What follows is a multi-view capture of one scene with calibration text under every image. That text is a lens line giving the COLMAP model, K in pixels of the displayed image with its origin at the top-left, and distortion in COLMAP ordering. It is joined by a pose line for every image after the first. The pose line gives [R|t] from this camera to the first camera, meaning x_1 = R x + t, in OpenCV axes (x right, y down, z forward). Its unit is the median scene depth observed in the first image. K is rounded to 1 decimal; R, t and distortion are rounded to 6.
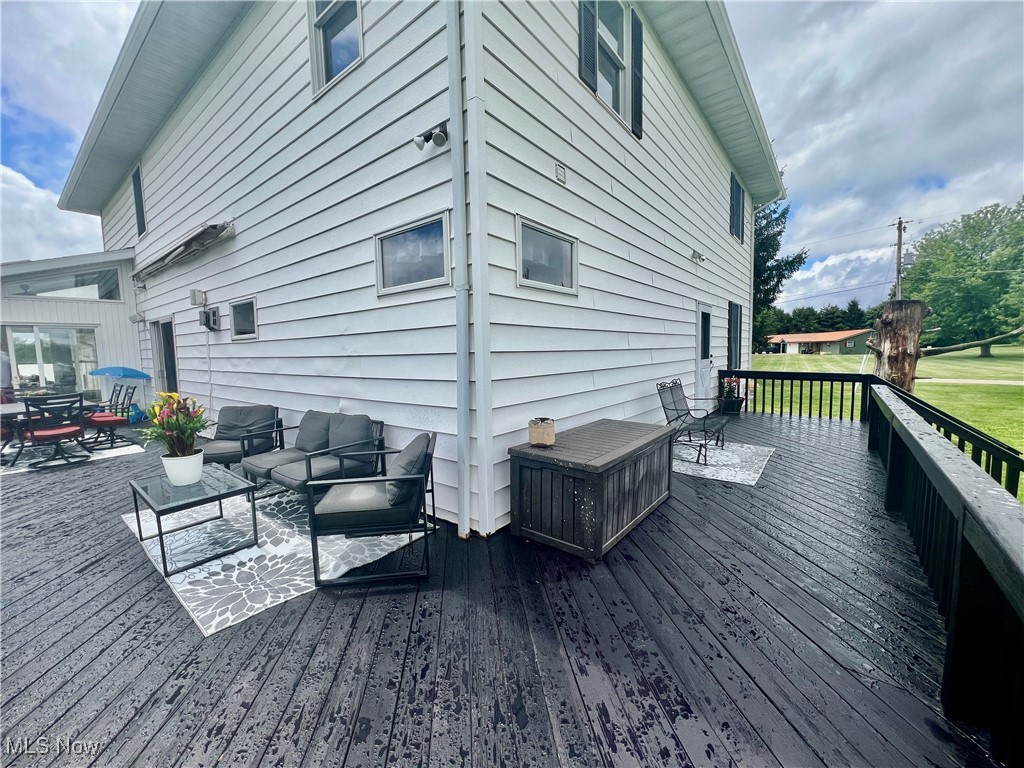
lens RADIAL K [[410.9, 0, 515.7], [0, 410.9, 386.5], [0, 0, 1]] dist [-0.004391, 0.001851]
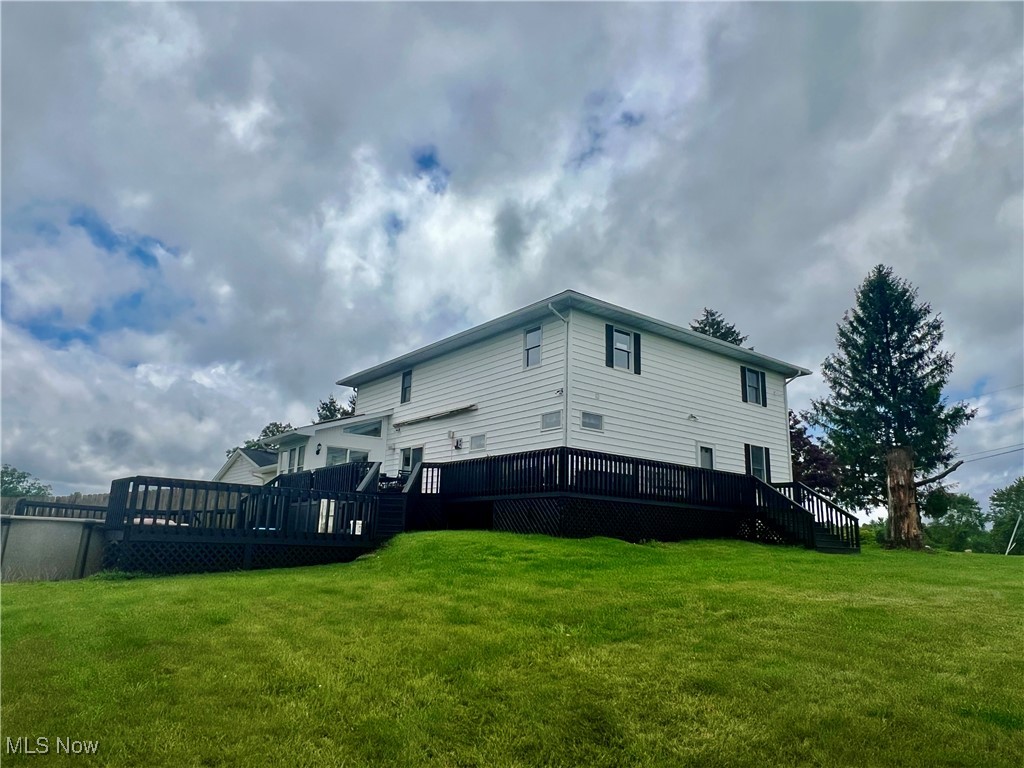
lens RADIAL K [[696.7, 0, 511.2], [0, 696.7, 382.5], [0, 0, 1]] dist [-0.005517, 0.004619]
pose [[0.967838, -0.005619, -0.251512, 0.789115], [-0.075294, 0.947454, -0.310904, 1.085124], [0.240043, 0.319842, 0.916559, -4.024050]]
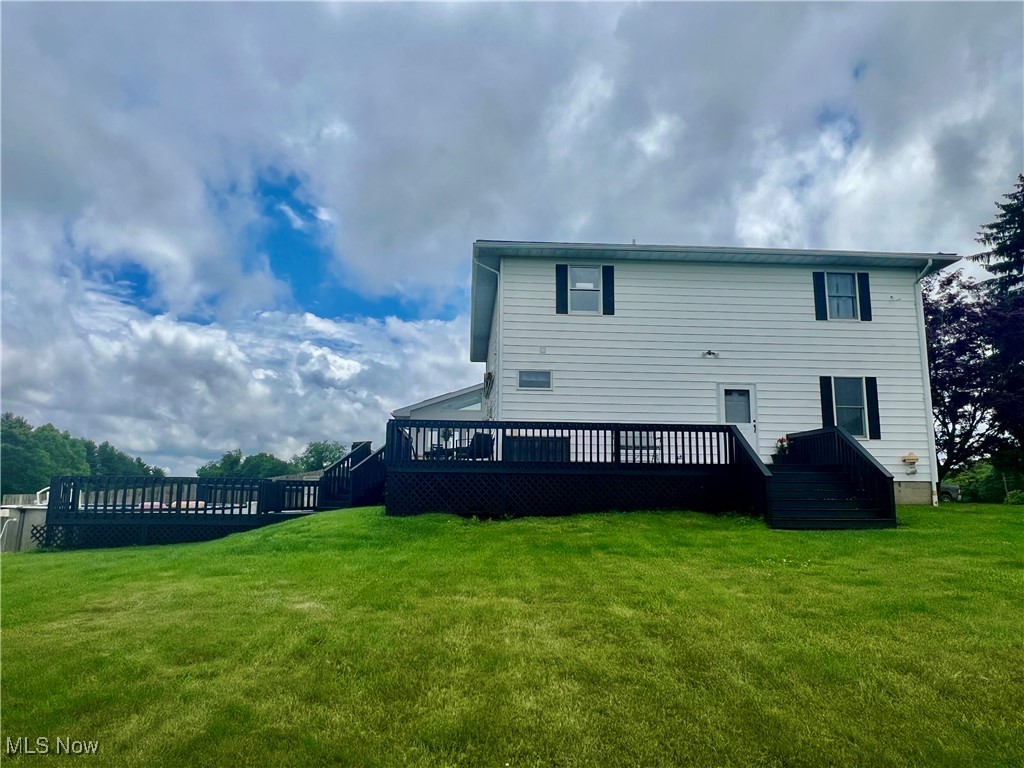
lens RADIAL K [[696.7, 0, 517.6], [0, 696.7, 386.9], [0, 0, 1]] dist [-0.005517, 0.004619]
pose [[0.641894, -0.108727, -0.759046, 3.432228], [-0.095330, 0.970901, -0.219690, 0.767035], [0.760845, 0.213378, 0.612850, -1.928975]]
